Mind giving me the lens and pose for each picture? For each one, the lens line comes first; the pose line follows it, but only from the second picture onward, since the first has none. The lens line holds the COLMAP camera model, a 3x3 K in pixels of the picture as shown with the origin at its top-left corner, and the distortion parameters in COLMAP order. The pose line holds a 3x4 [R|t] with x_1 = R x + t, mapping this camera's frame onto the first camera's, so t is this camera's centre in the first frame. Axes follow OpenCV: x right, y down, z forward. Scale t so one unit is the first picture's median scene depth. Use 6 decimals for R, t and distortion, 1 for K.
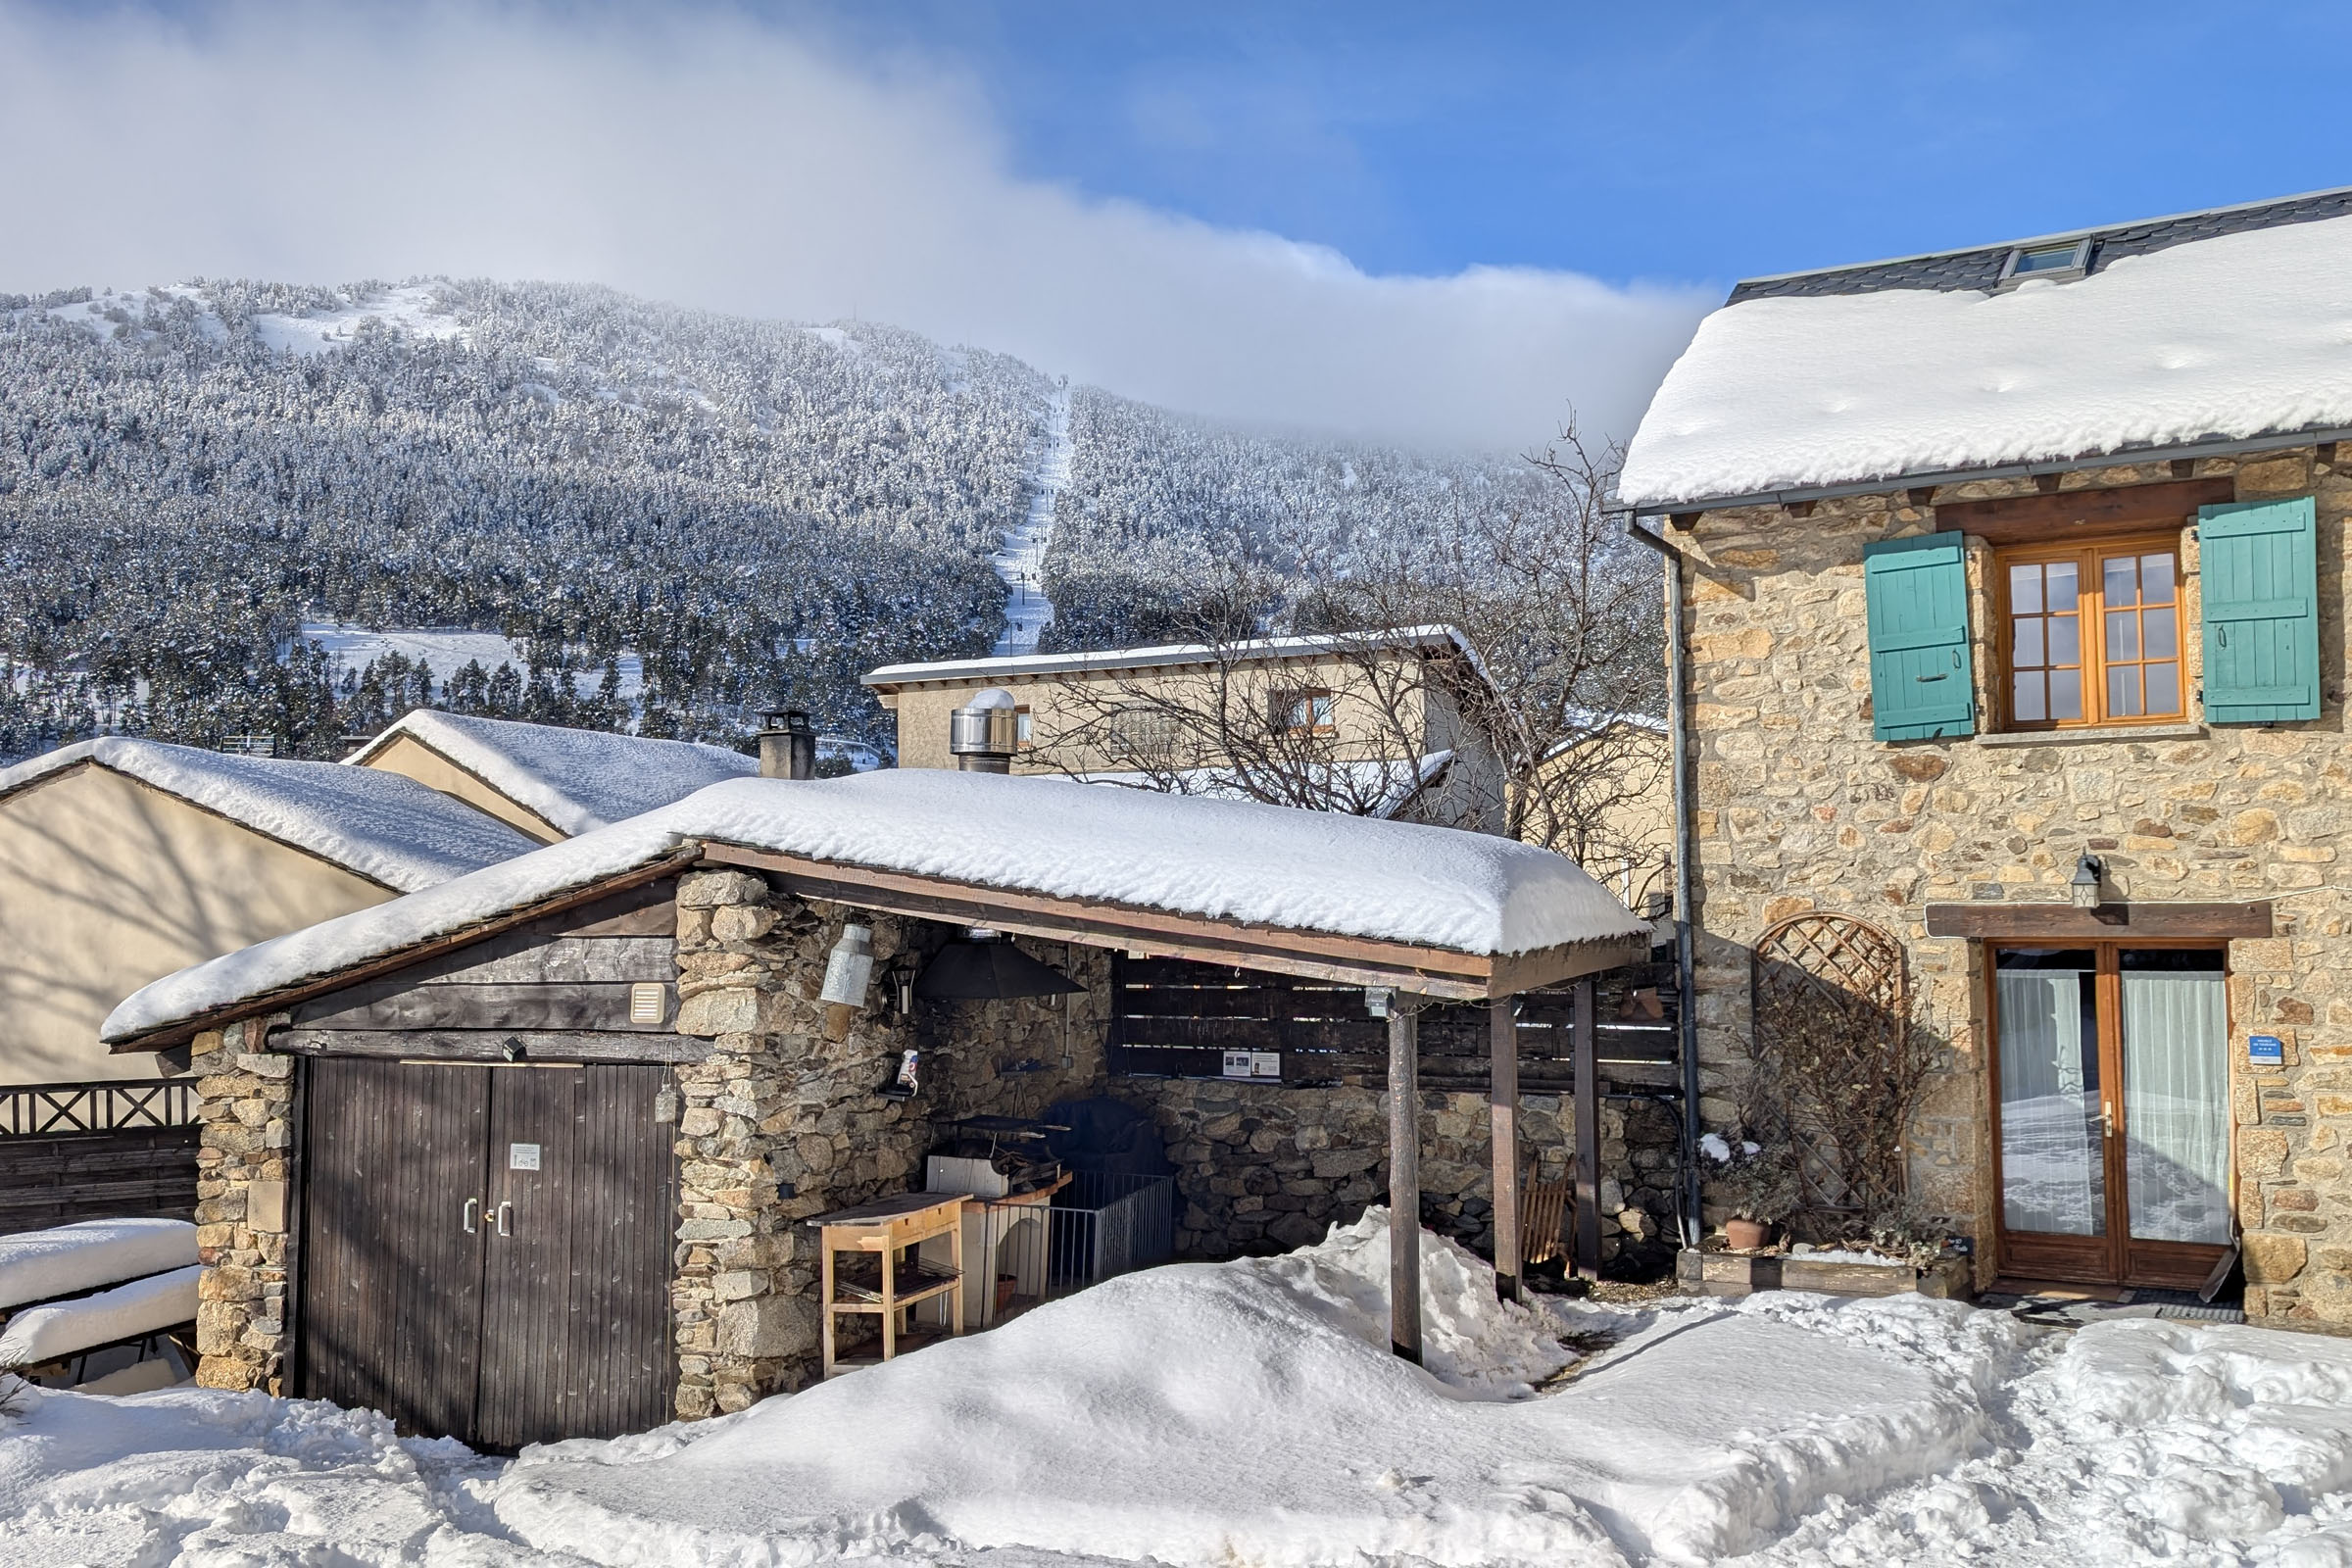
lens RADIAL K [[1950.4, 0, 1183.7], [0, 1950.4, 769.5], [0, 0, 1]] dist [-0.001515, 0.002315]
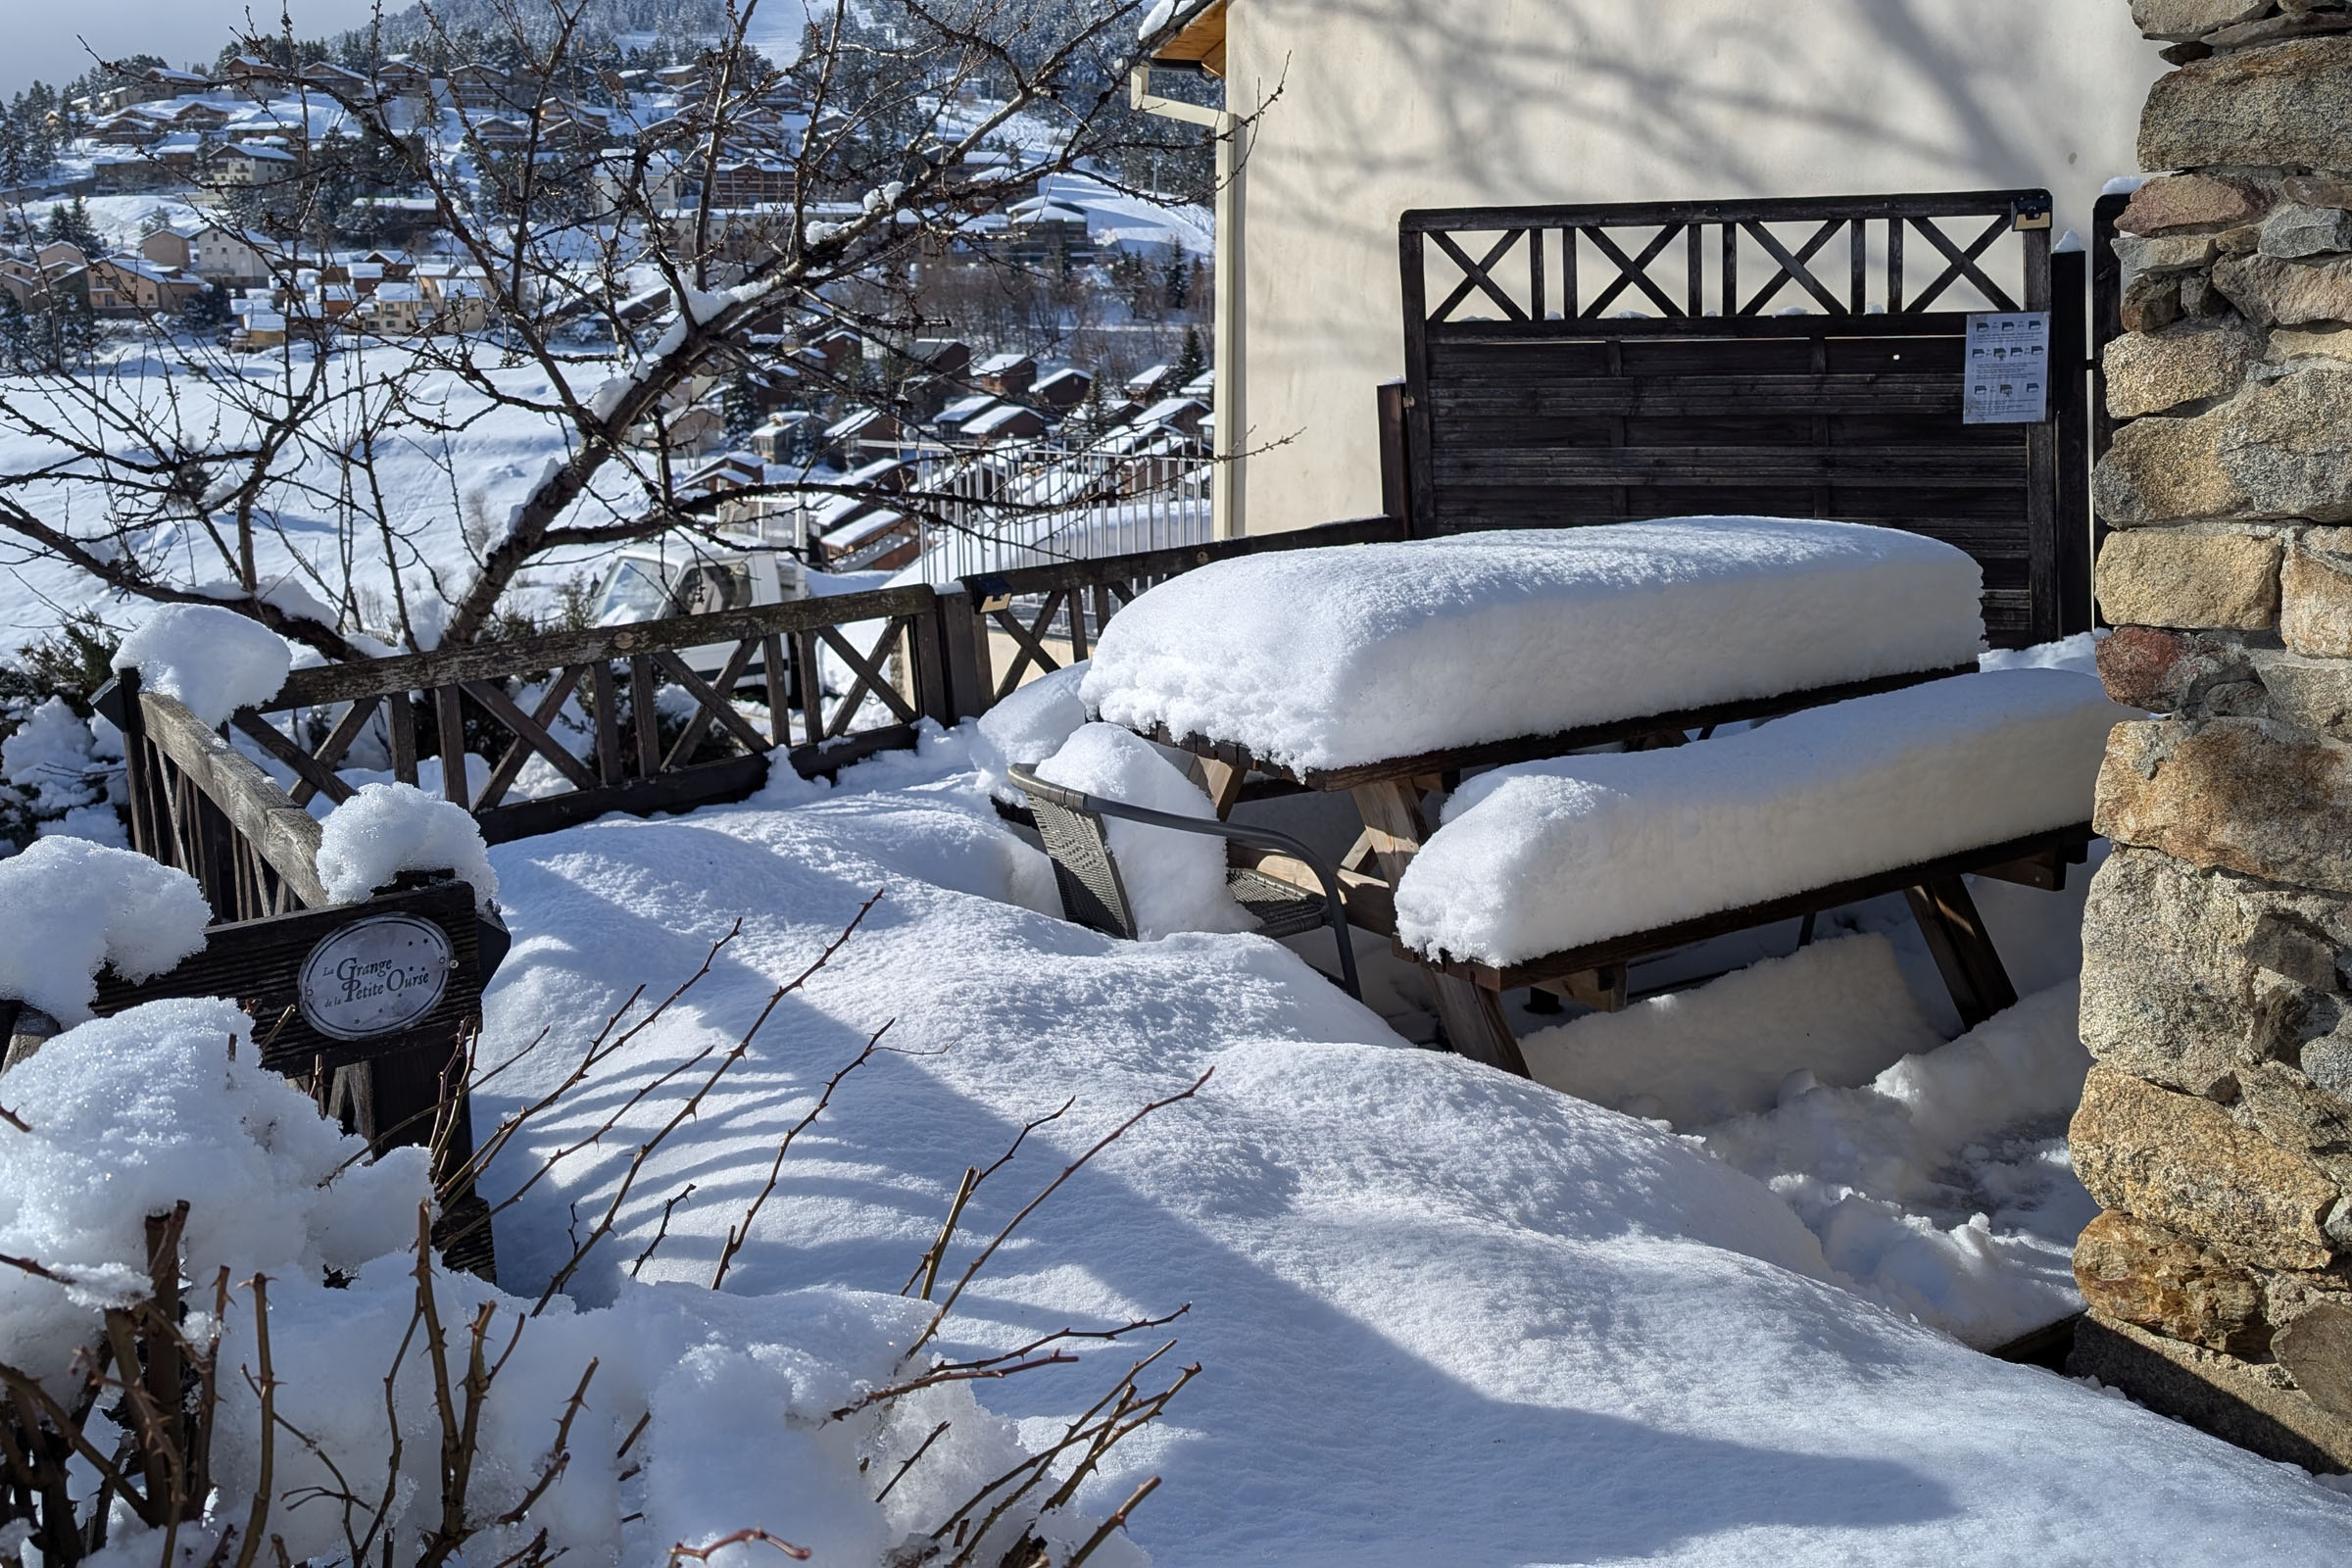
lens RADIAL K [[1950.4, 0, 1179.8], [0, 1950.4, 776.9], [0, 0, 1]] dist [-0.001515, 0.002315]
pose [[0.724903, 0.146735, -0.673041, -0.341420], [0.075061, 0.954405, 0.288923, 0.149945], [0.684749, -0.259961, 0.680837, 0.610820]]
